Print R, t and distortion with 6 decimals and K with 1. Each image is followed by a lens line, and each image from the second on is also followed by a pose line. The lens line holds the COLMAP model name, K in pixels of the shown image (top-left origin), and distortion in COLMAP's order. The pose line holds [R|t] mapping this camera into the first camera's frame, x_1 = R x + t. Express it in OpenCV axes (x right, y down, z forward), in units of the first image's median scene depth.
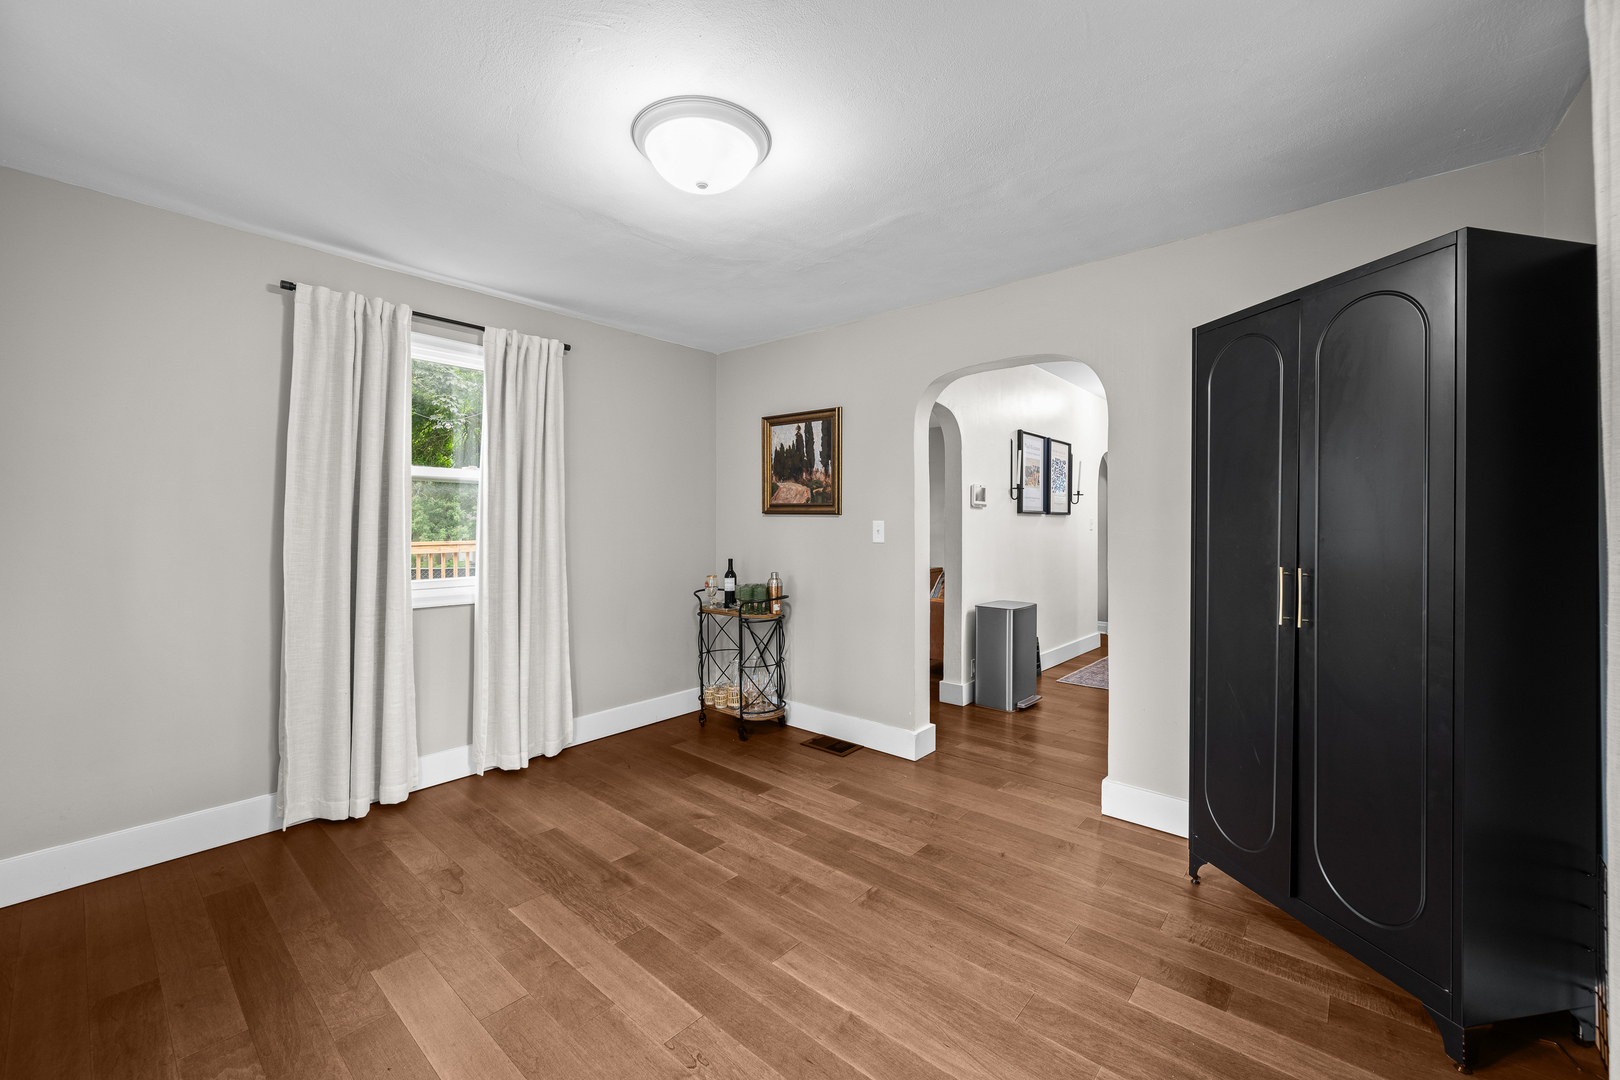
lens RADIAL K [[644.6, 0, 805.6], [0, 644.6, 524.1], [0, 0, 1]] dist [-0.003613, 0.000405]
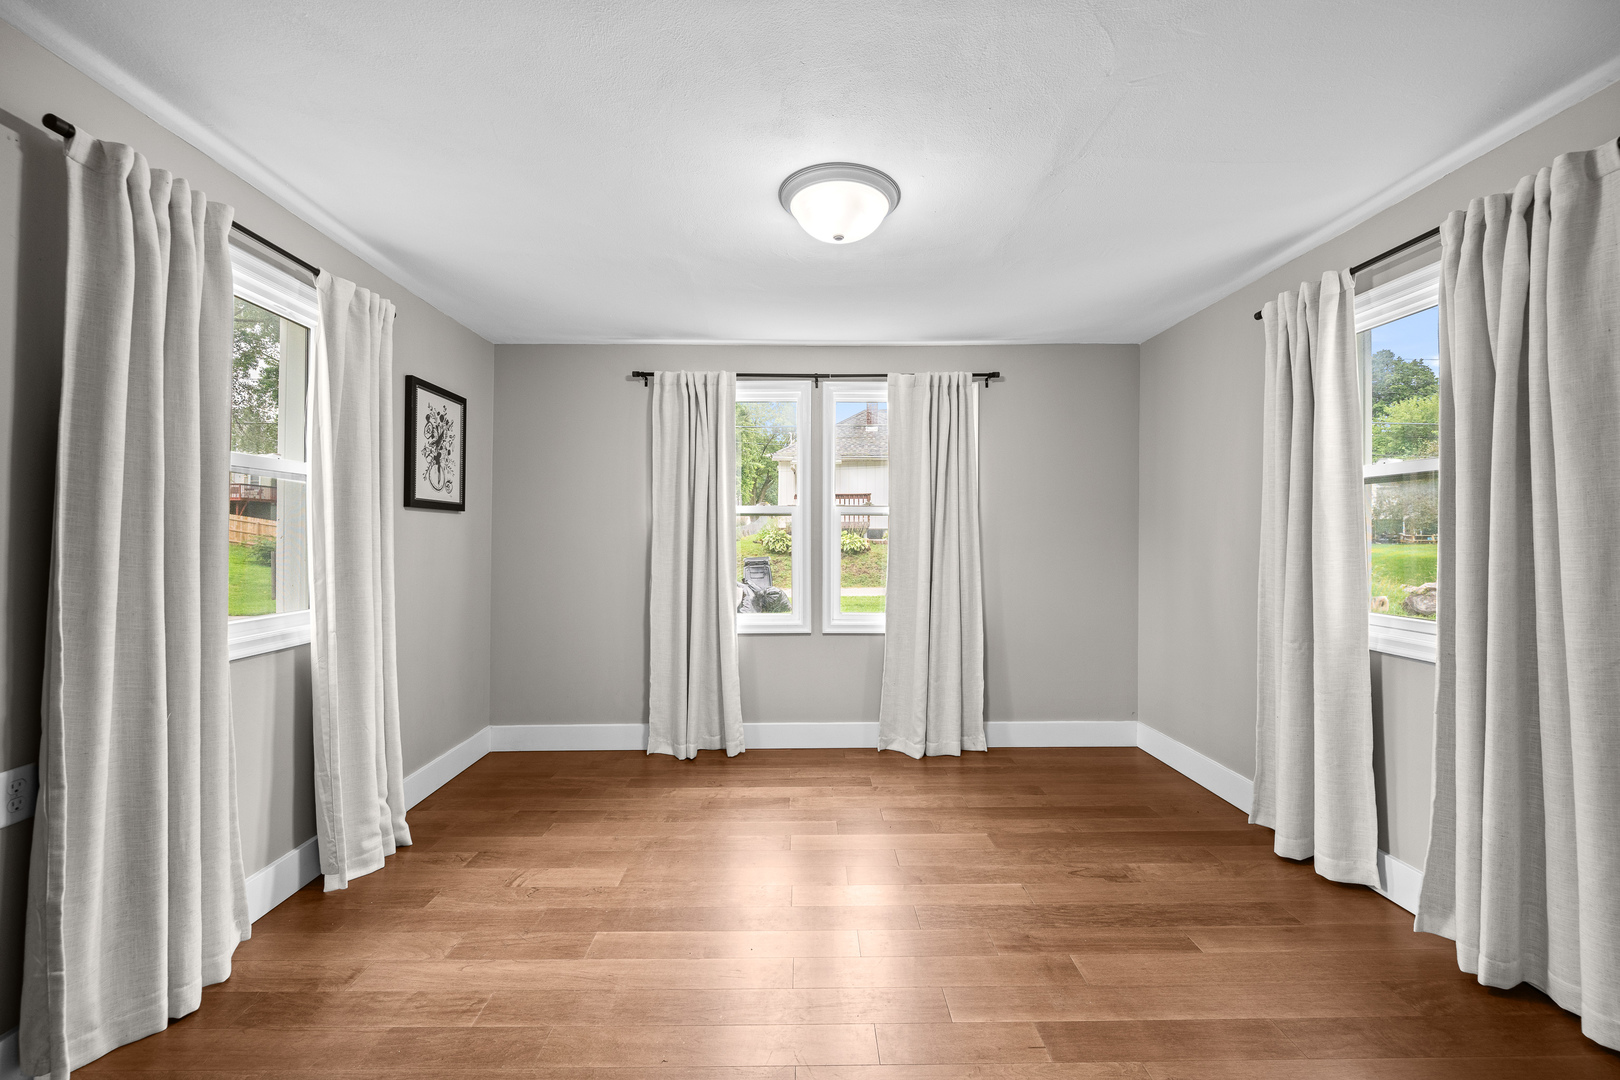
lens RADIAL K [[644.6, 0, 811.5], [0, 644.6, 533.0], [0, 0, 1]] dist [-0.003613, 0.000405]
pose [[-0.743575, -0.010374, -0.668572, 0.305361], [-0.008077, 0.999946, -0.006532, 0.002878], [0.668604, 0.000543, -0.743619, 0.875335]]
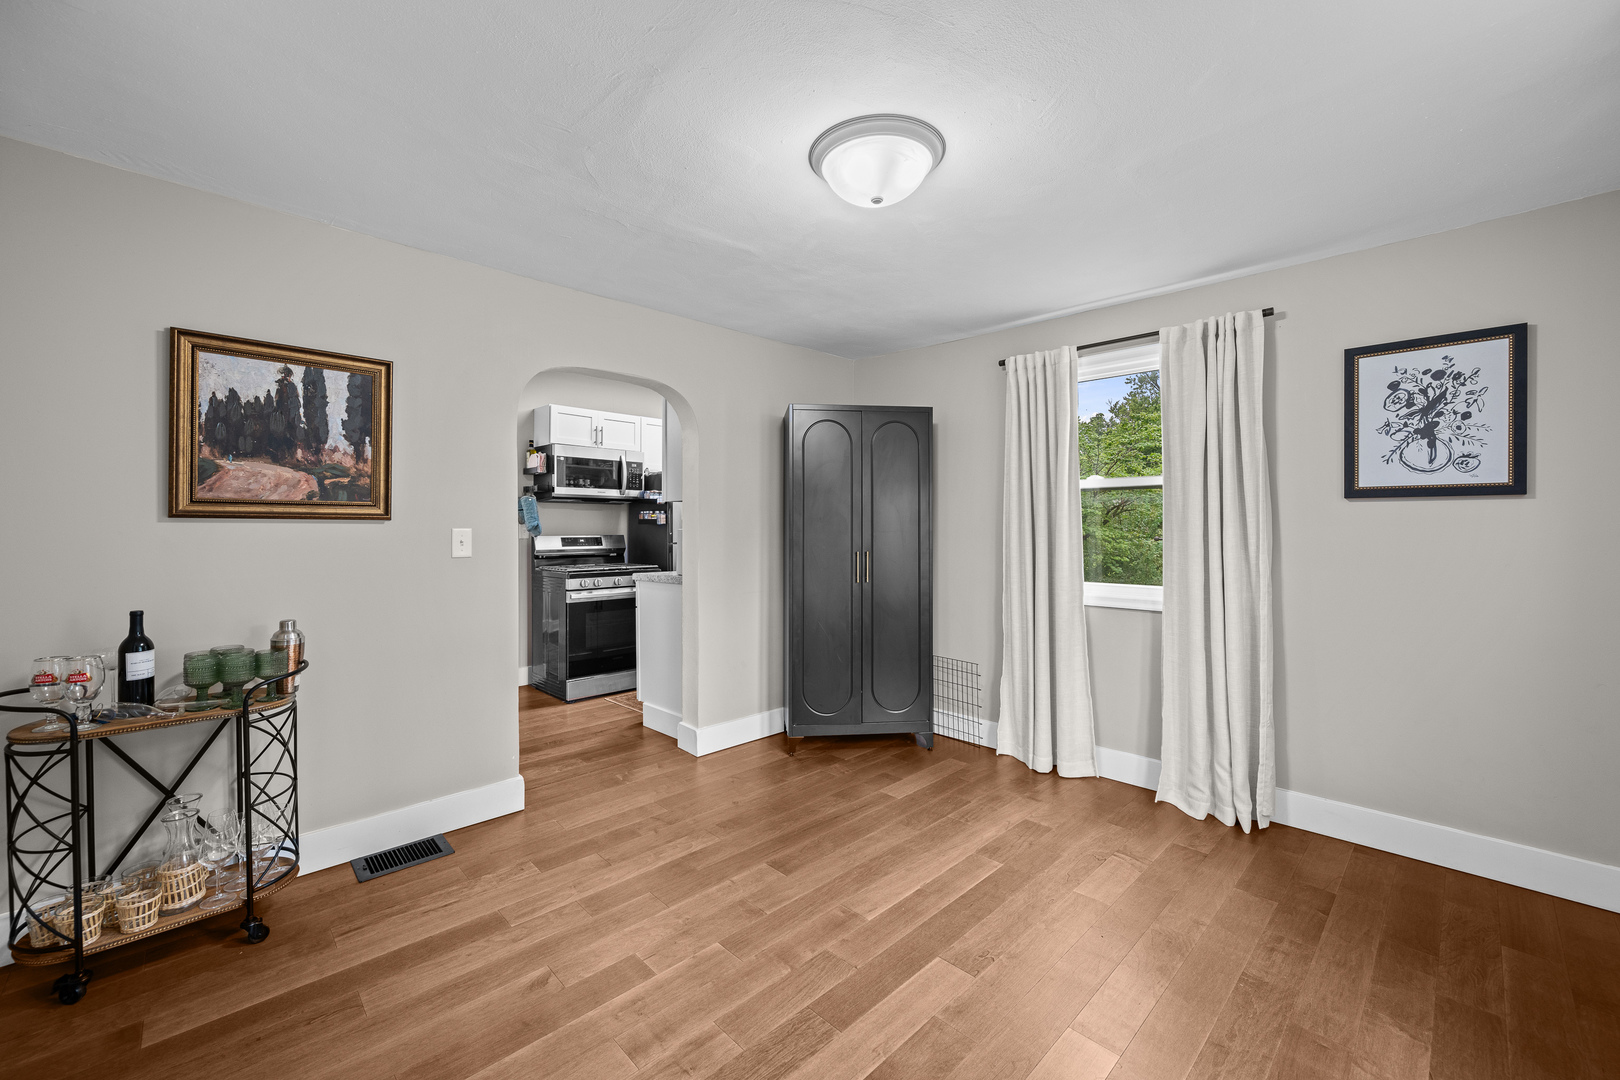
lens RADIAL K [[644.6, 0, 811.1], [0, 644.6, 535.3], [0, 0, 1]] dist [-0.003613, 0.000405]
pose [[0.087600, -0.020114, 0.995953, -0.574457], [0.007693, 0.999780, 0.019514, -0.008023], [-0.996126, 0.005953, 0.087735, 0.488923]]
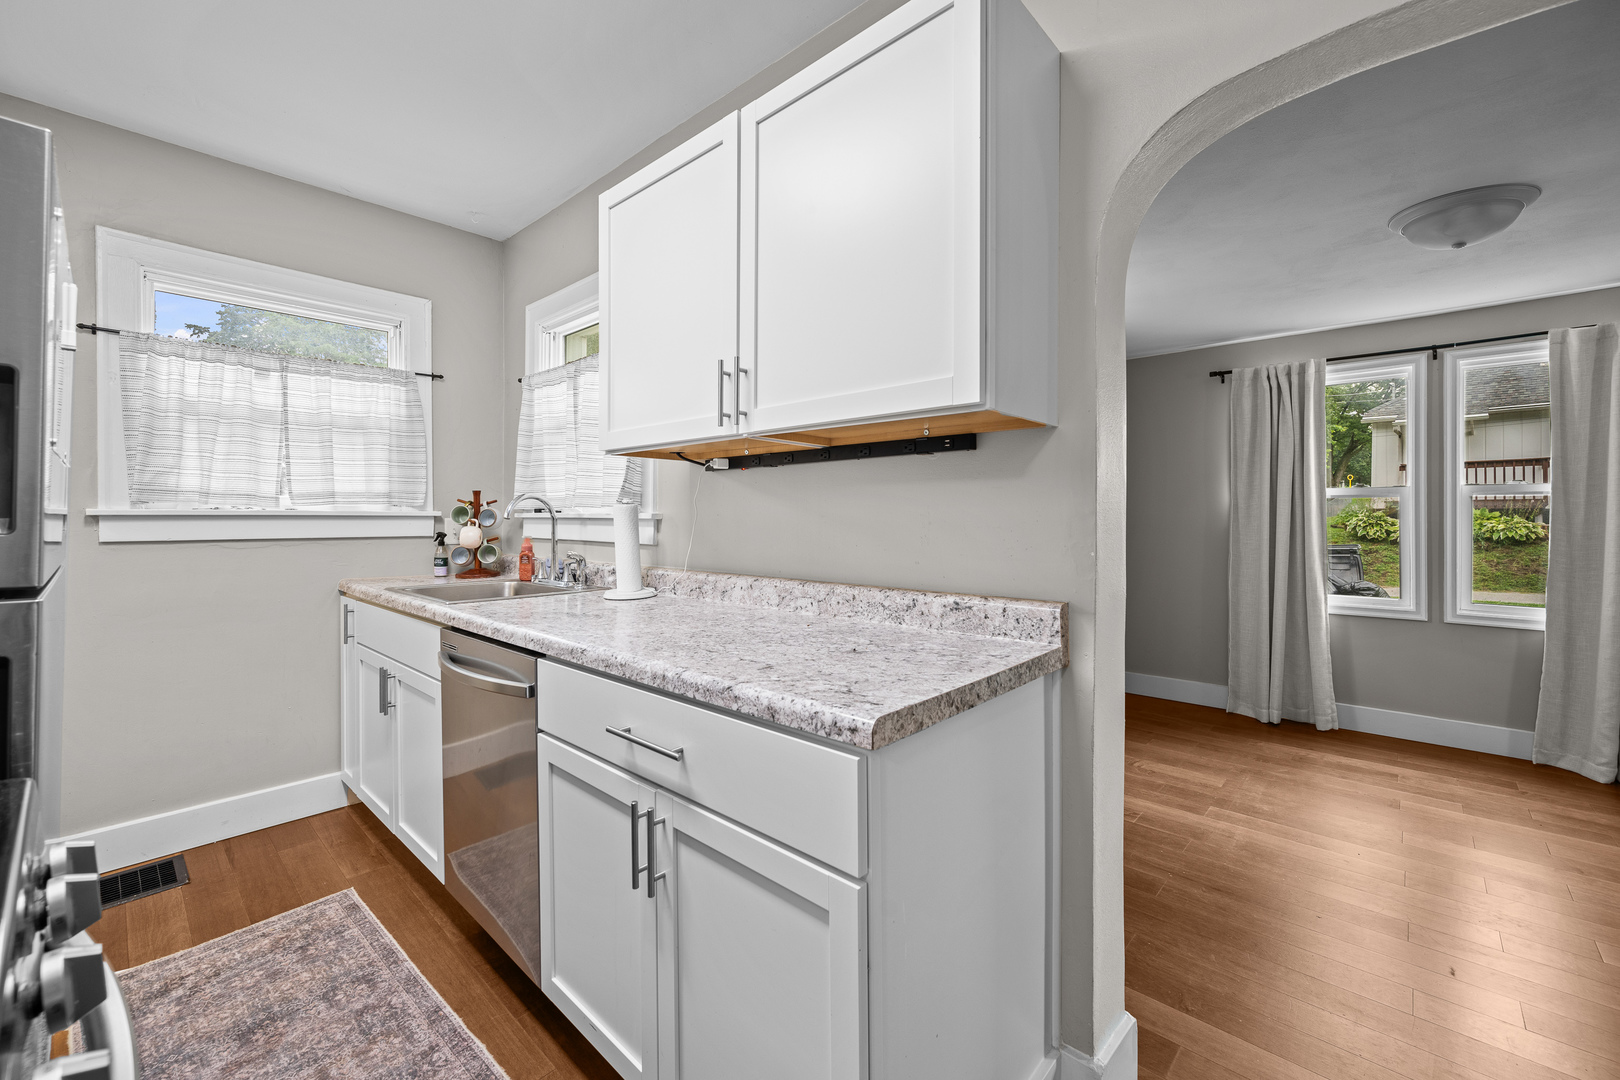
lens RADIAL K [[644.6, 0, 811.5], [0, 644.6, 513.9], [0, 0, 1]] dist [-0.003613, 0.000405]
pose [[-0.999329, -0.009673, 0.035334, 0.508068], [-0.009739, 0.999951, -0.001694, 0.005835], [-0.035316, -0.002037, -0.999374, 1.106638]]
